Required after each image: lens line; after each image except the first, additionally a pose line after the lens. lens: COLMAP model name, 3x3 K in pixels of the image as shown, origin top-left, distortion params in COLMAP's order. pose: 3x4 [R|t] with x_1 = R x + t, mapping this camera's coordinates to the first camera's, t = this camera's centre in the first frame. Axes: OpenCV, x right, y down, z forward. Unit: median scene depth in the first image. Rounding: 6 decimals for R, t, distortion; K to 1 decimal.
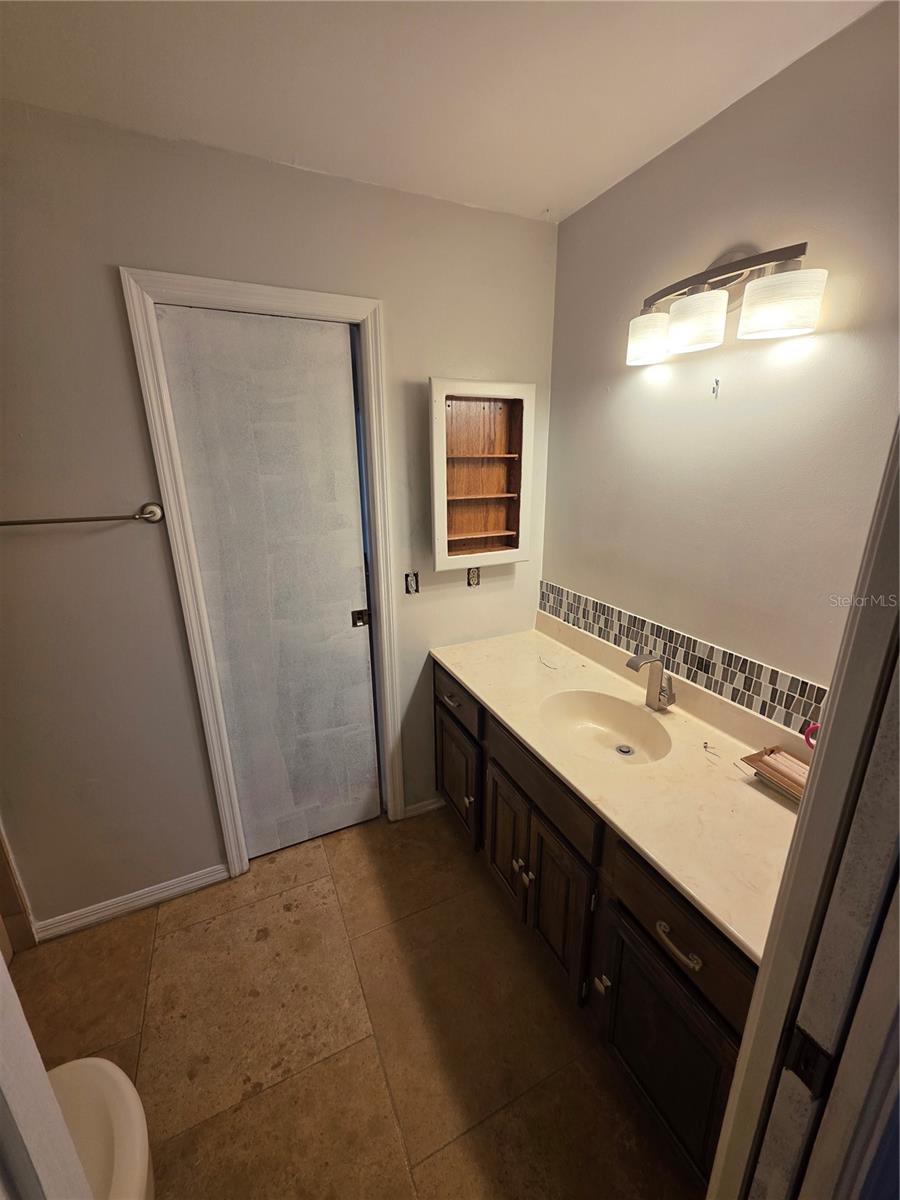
lens RADIAL K [[477.8, 0, 454.0], [0, 477.8, 596.8], [0, 0, 1]] dist [0.001094, 0.000590]
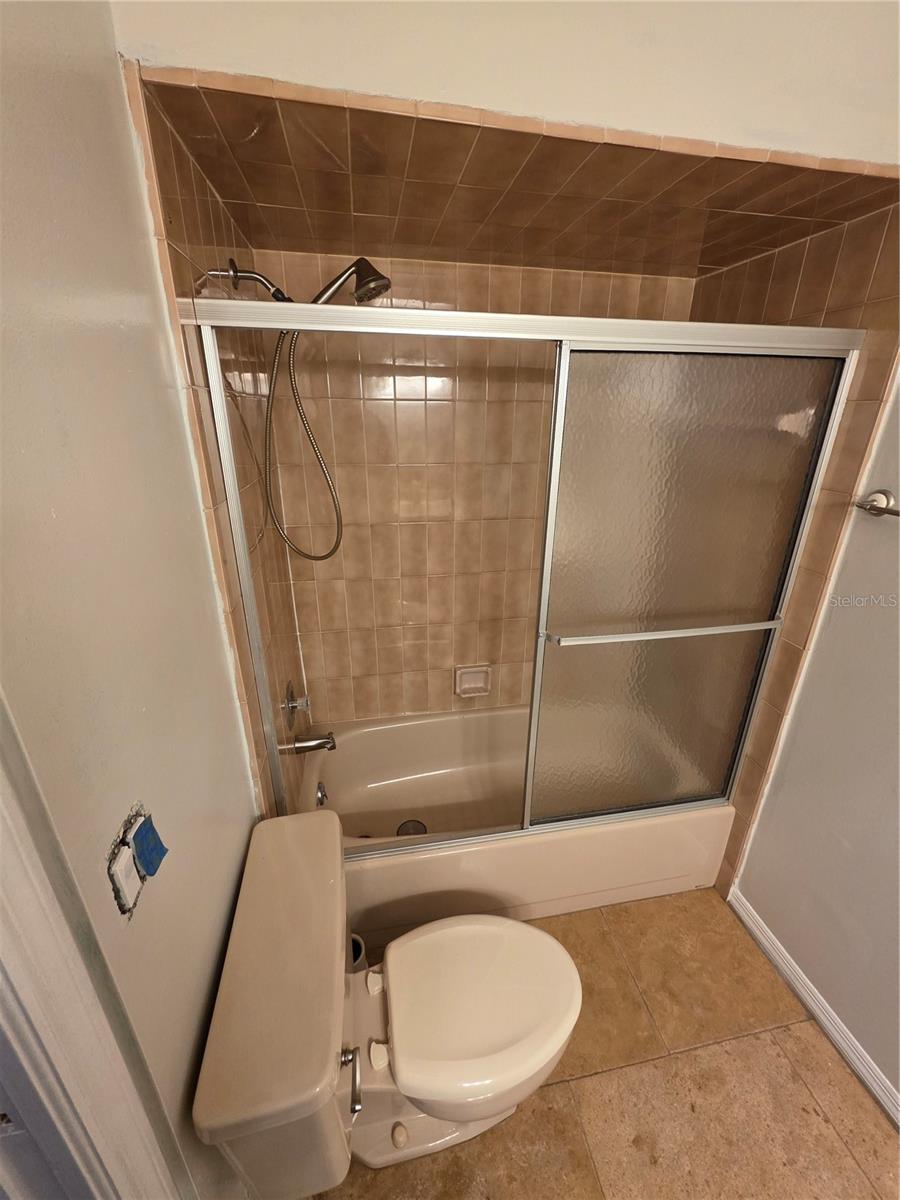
lens RADIAL K [[477.8, 0, 454.0], [0, 477.8, 602.1], [0, 0, 1]] dist [0.001094, 0.000590]
pose [[-0.248636, 0.359443, -0.899434, -0.021068], [-0.287314, 0.859431, 0.422881, -0.108462], [0.925003, 0.363563, -0.110412, 0.342358]]
